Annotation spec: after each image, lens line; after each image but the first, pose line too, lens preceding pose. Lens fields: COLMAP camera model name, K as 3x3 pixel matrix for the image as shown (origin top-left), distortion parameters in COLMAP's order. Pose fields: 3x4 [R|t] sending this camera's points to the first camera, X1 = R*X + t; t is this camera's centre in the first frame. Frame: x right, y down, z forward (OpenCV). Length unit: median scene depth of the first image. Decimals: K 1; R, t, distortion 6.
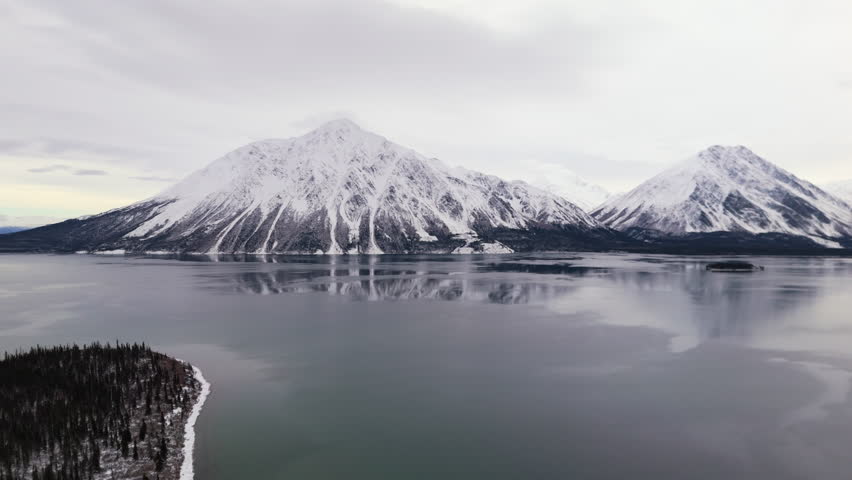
lens RADIAL K [[621.1, 0, 426.0], [0, 621.1, 240.0], [0, 0, 1]] dist [0.110498, -0.127699]
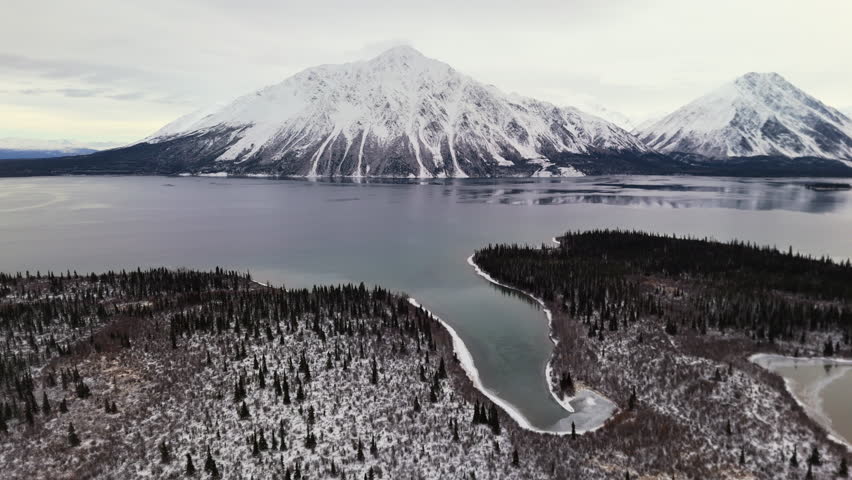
lens RADIAL K [[621.1, 0, 426.0], [0, 621.1, 240.0], [0, 0, 1]] dist [0.110498, -0.127699]
pose [[0.999498, -0.001807, 0.031629, -0.144656], [-0.001981, 0.992853, 0.119329, 0.001166], [-0.031618, -0.119331, 0.992351, -0.069507]]
